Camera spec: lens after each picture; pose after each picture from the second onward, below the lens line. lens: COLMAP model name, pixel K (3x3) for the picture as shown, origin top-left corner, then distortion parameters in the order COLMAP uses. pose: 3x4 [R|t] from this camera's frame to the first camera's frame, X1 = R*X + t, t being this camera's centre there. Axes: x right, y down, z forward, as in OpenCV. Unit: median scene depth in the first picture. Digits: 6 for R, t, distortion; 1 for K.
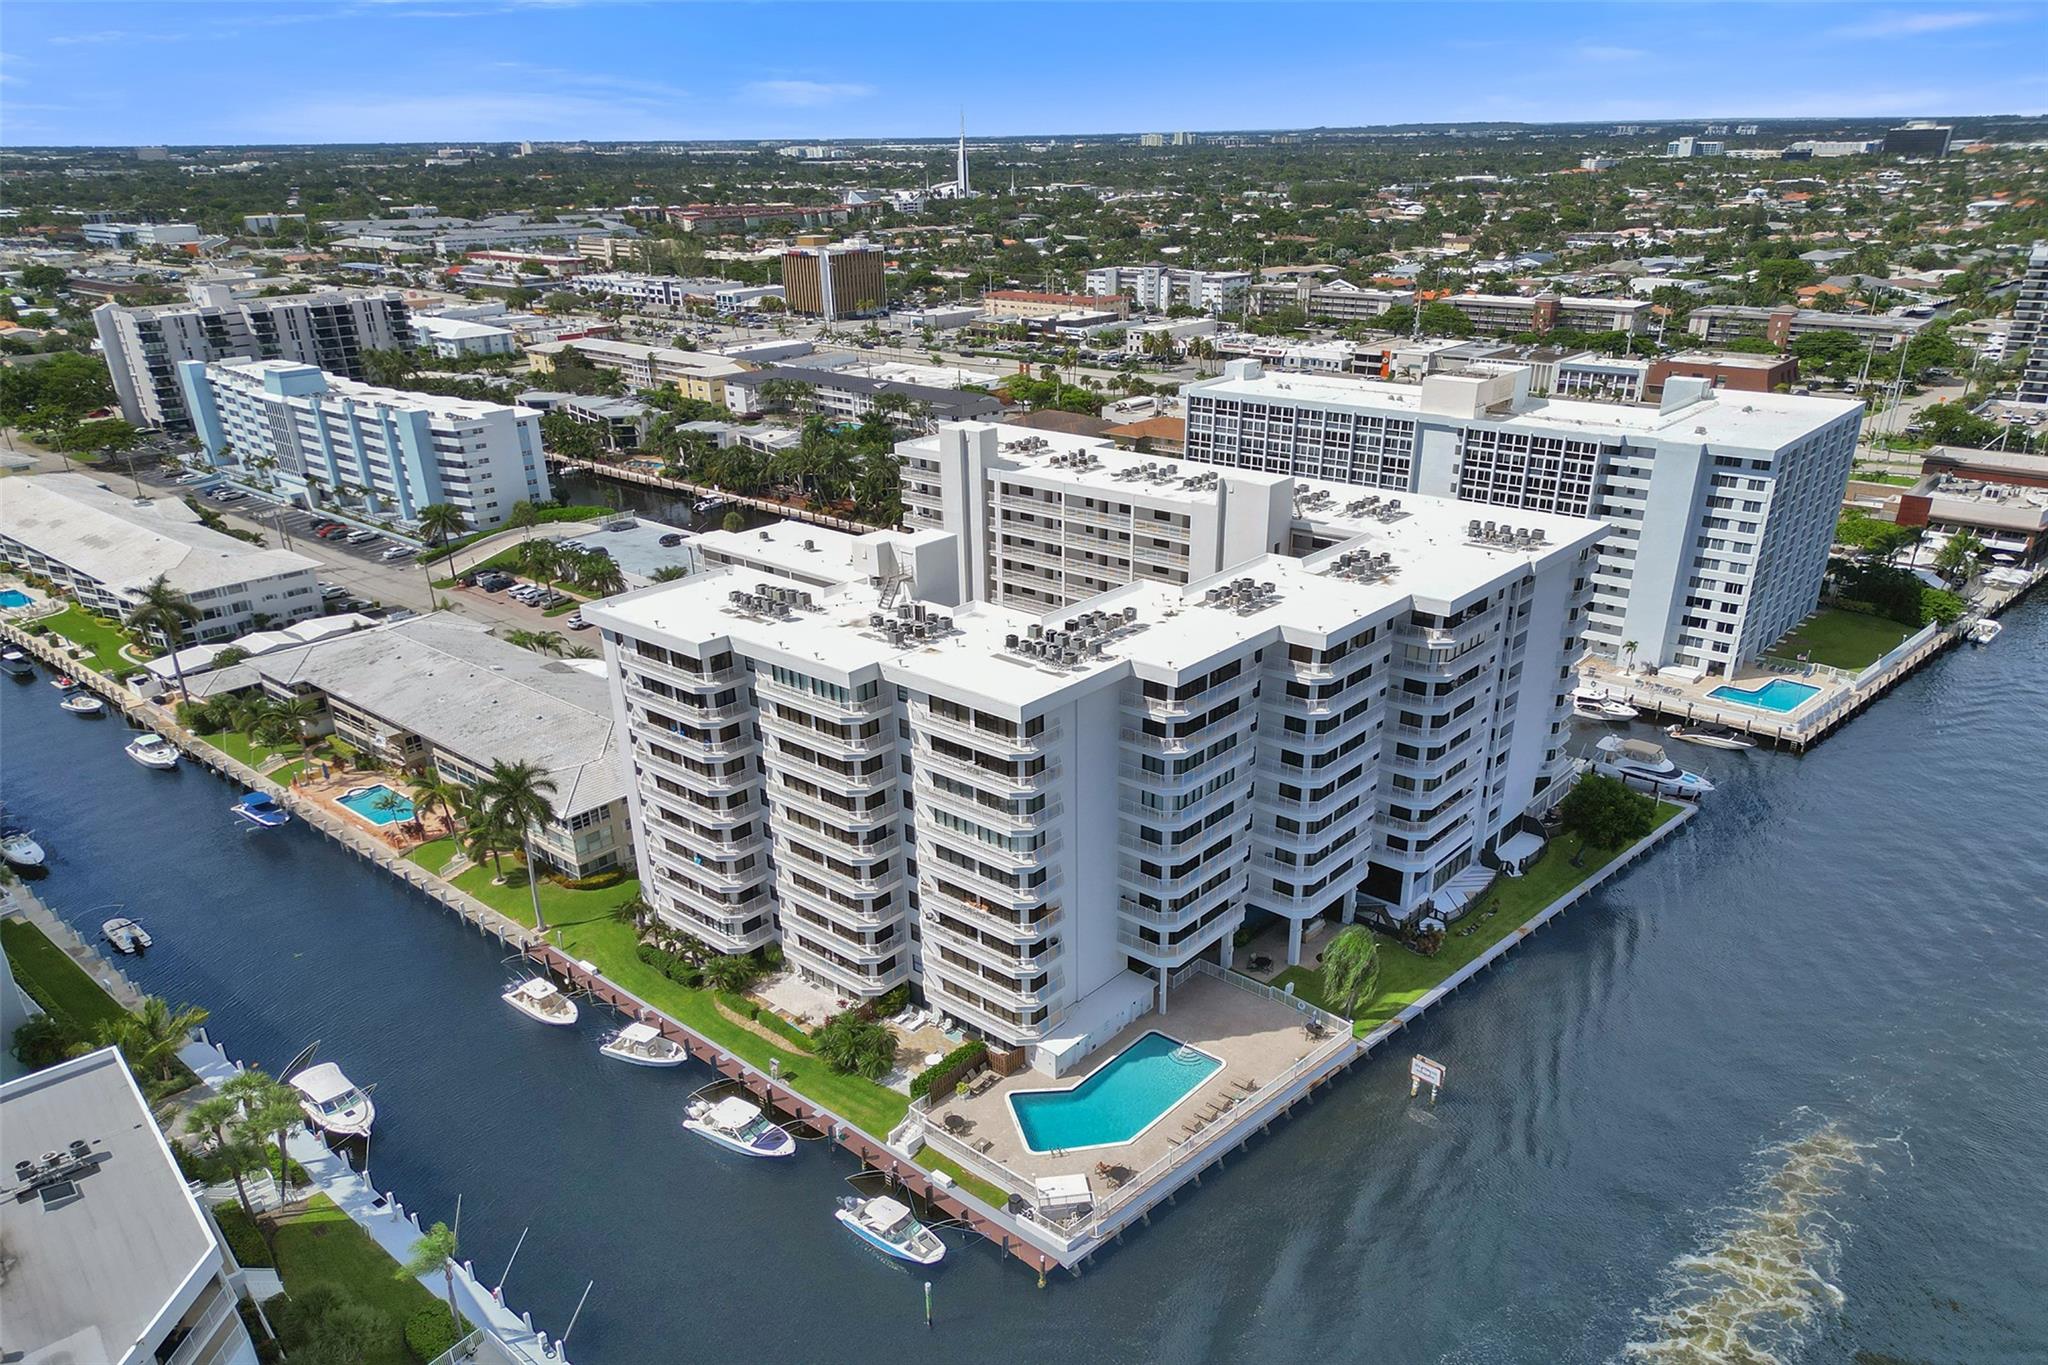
lens RADIAL K [[1390.3, 0, 984.1], [0, 1390.3, 777.7], [0, 0, 1]] dist [0.064434, -0.056941]
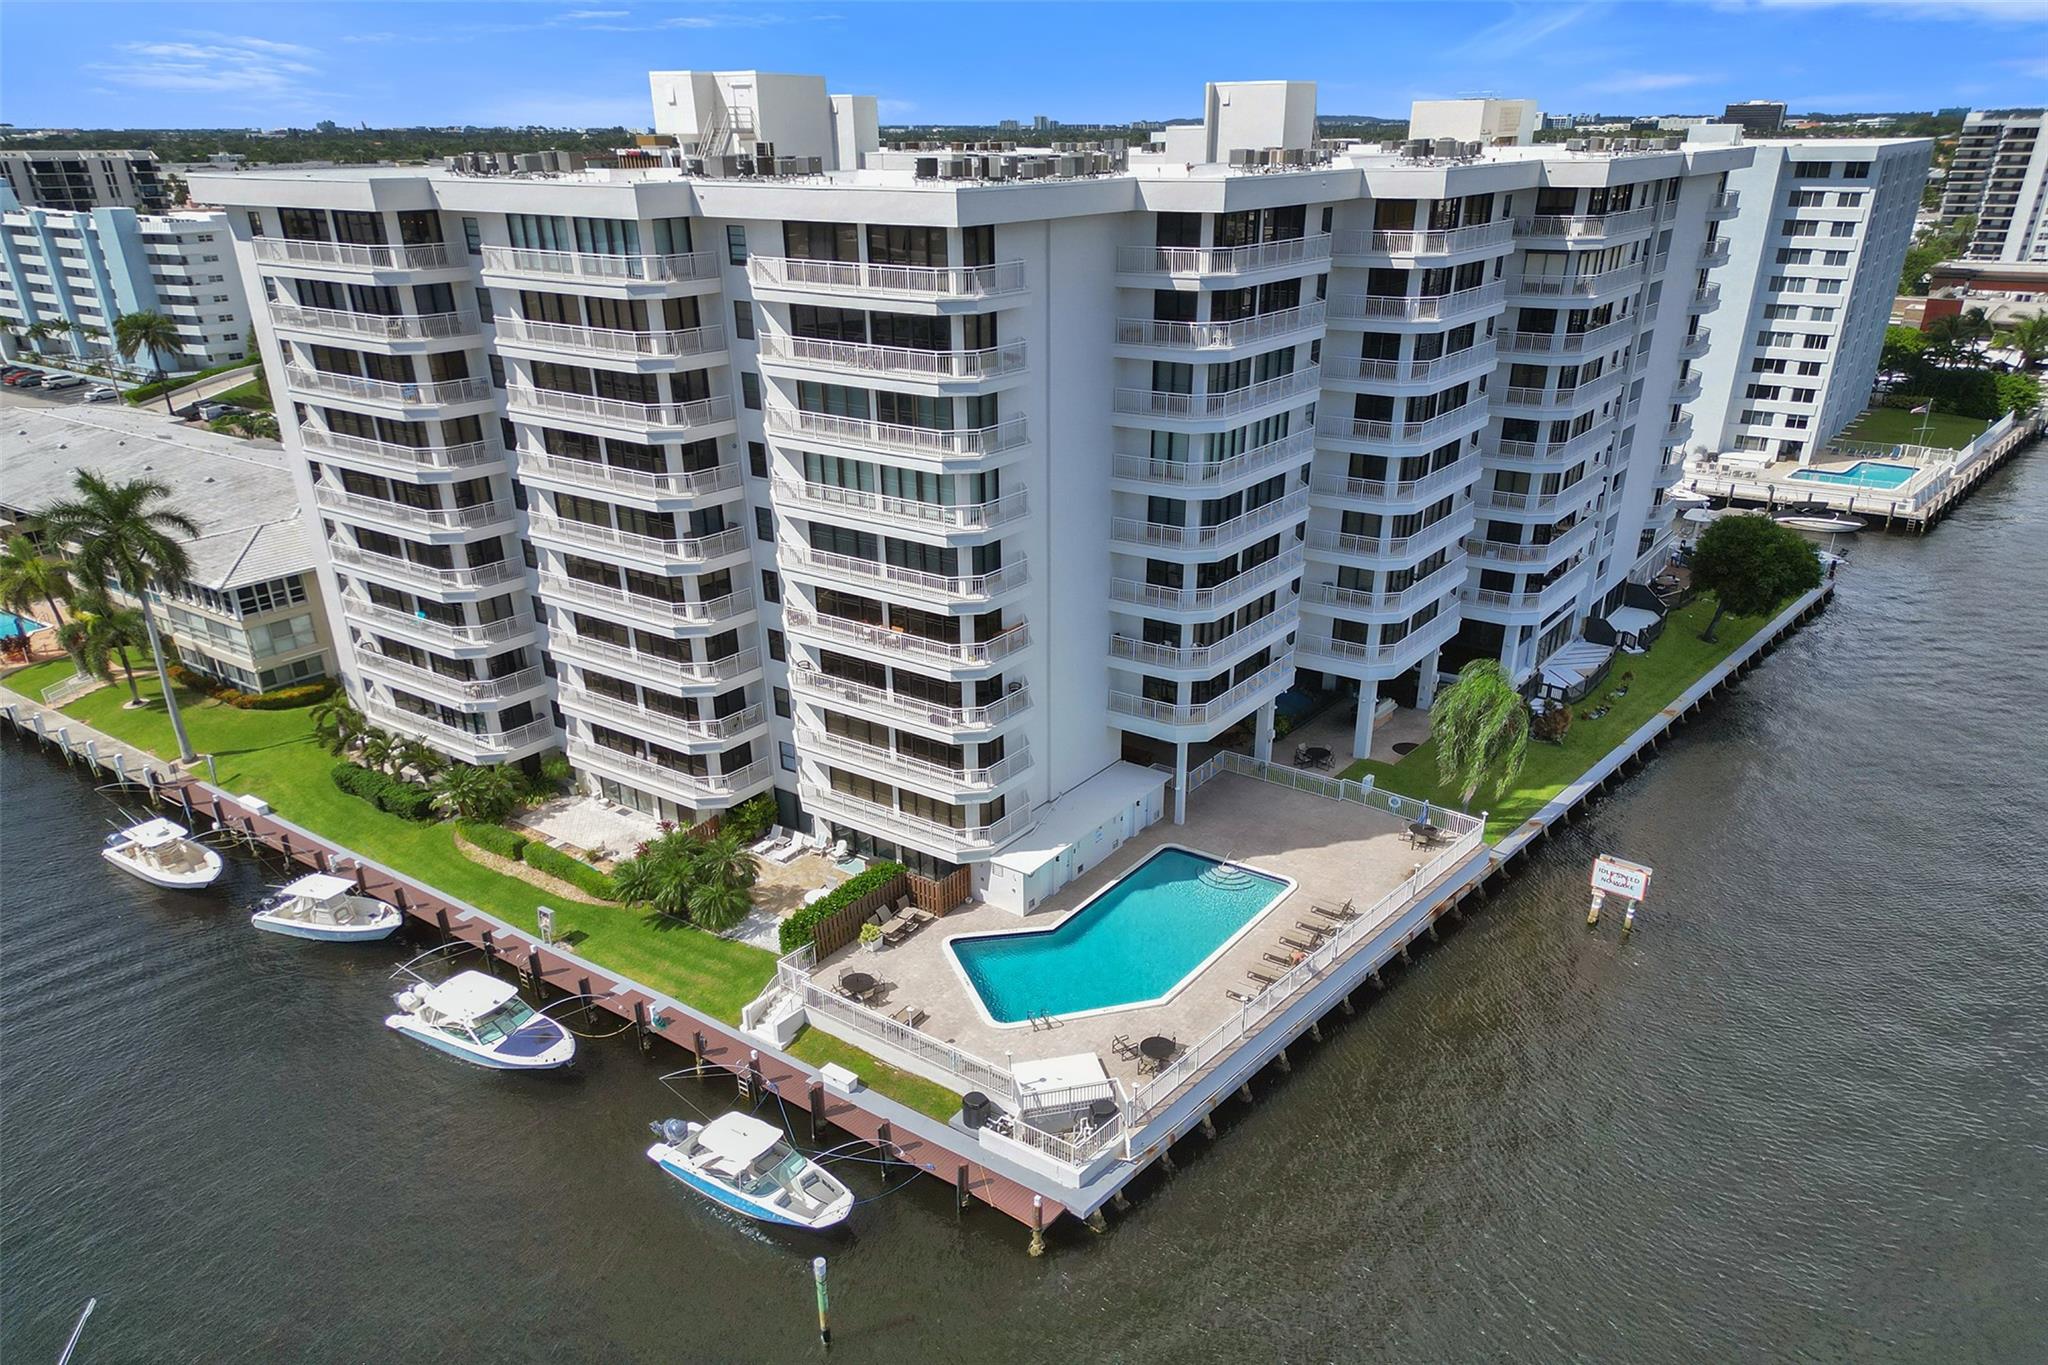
lens RADIAL K [[1395.5, 0, 980.0], [0, 1395.5, 793.9], [0, 0, 1]] dist [0.077040, -0.055610]
pose [[0.996159, -0.035356, 0.080110, -0.008406], [0.034142, 0.999281, 0.016469, 0.092119], [-0.080634, -0.013670, 0.996650, 0.242949]]
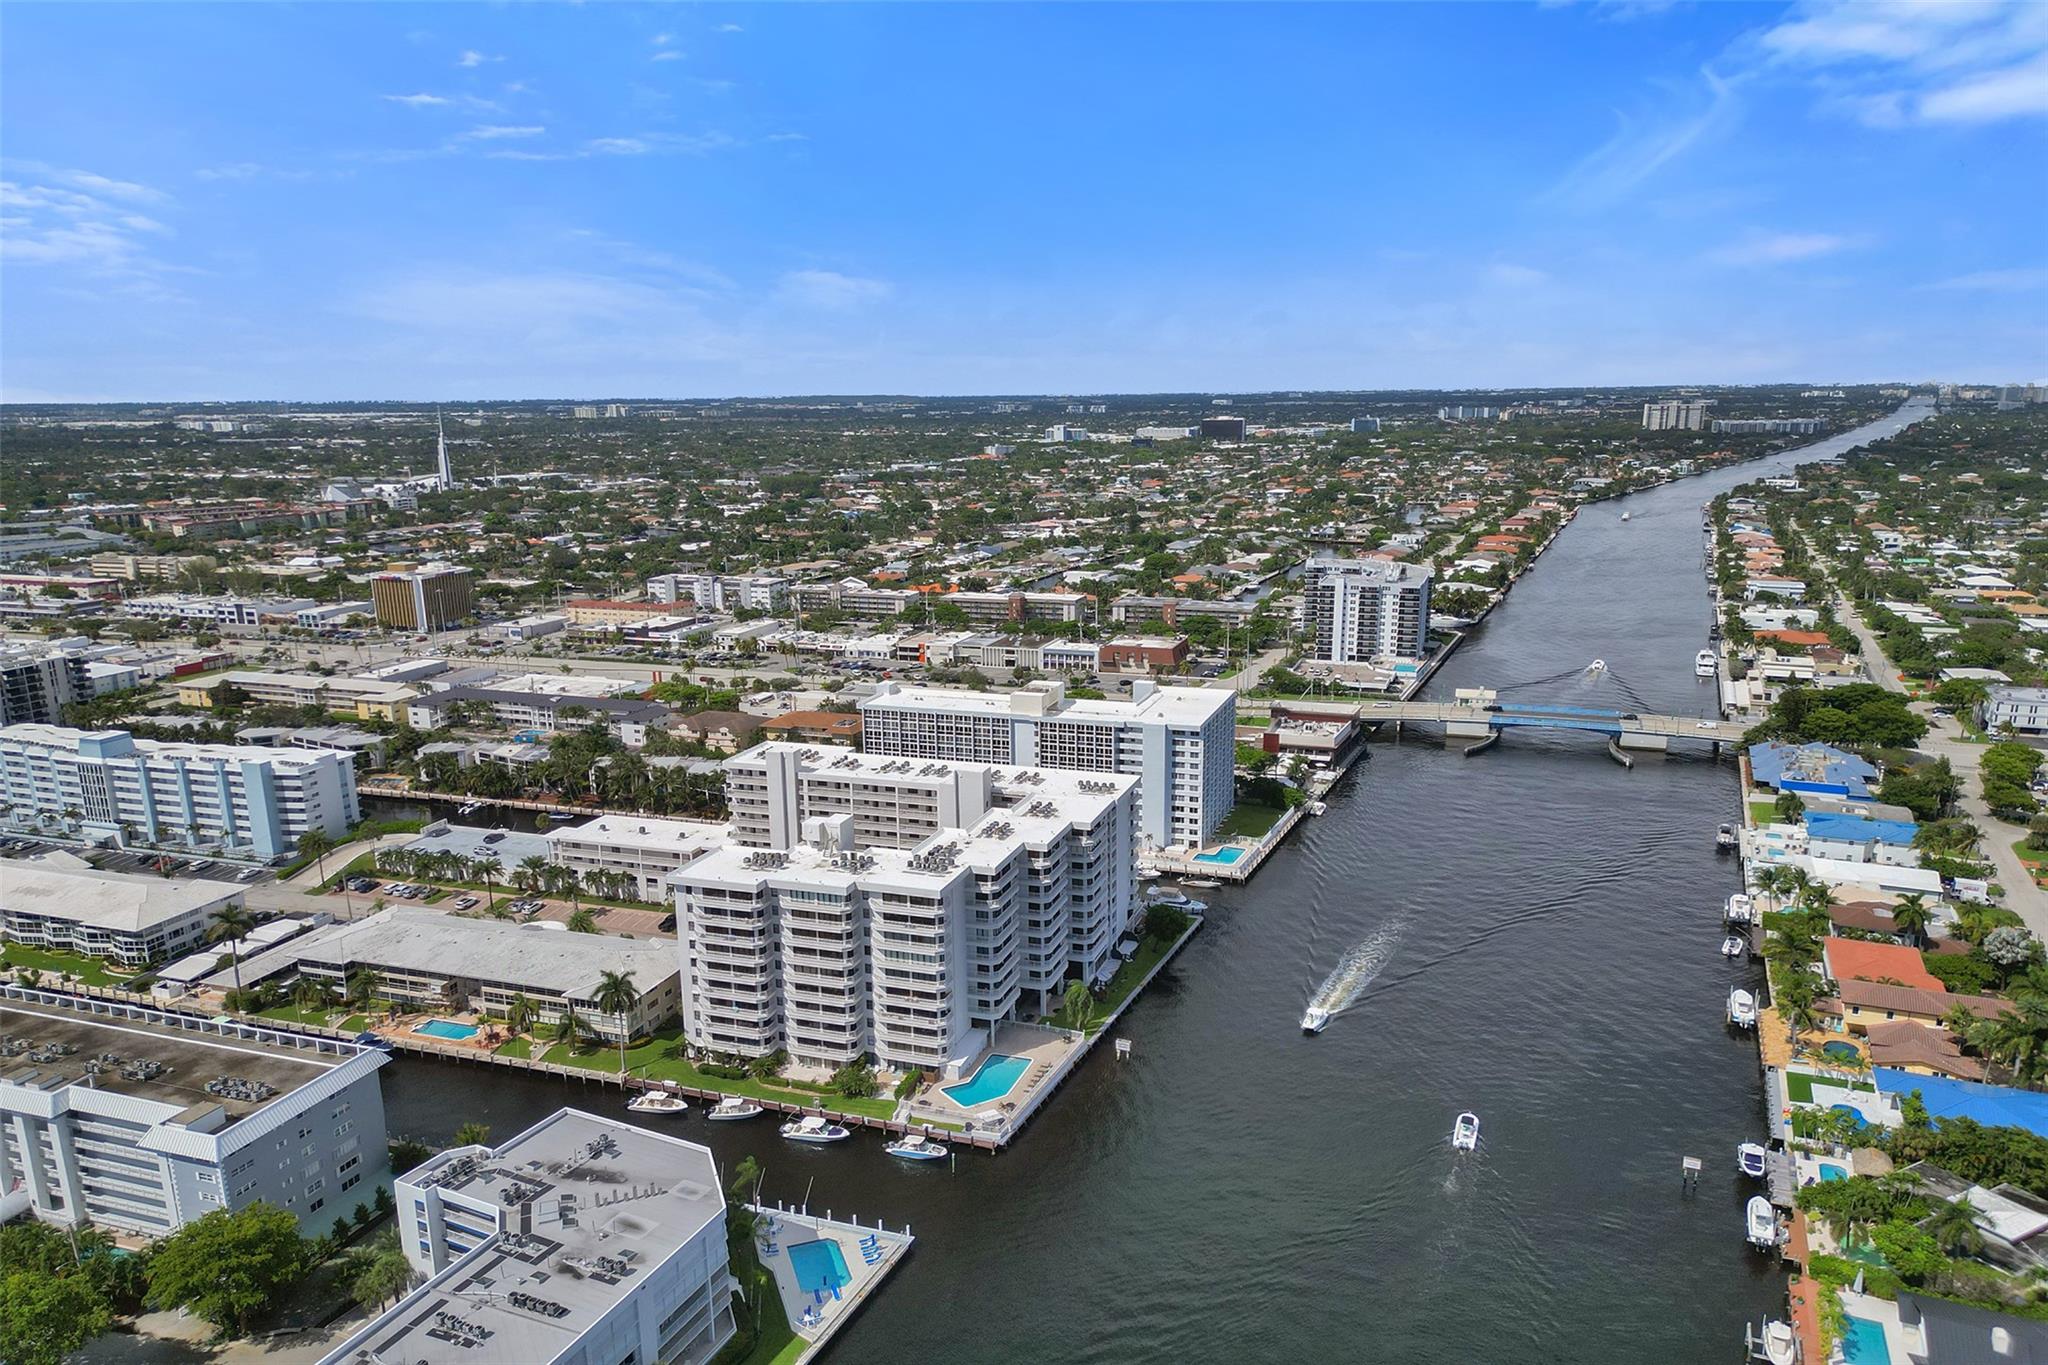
lens RADIAL K [[1390.5, 0, 994.1], [0, 1390.5, 722.9], [0, 0, 1]] dist [0.069856, -0.062867]
pose [[0.927788, -0.078982, 0.364653, -0.355541], [0.153249, 0.971760, -0.179434, 0.052218], [-0.340183, 0.222360, 0.913691, -0.576155]]
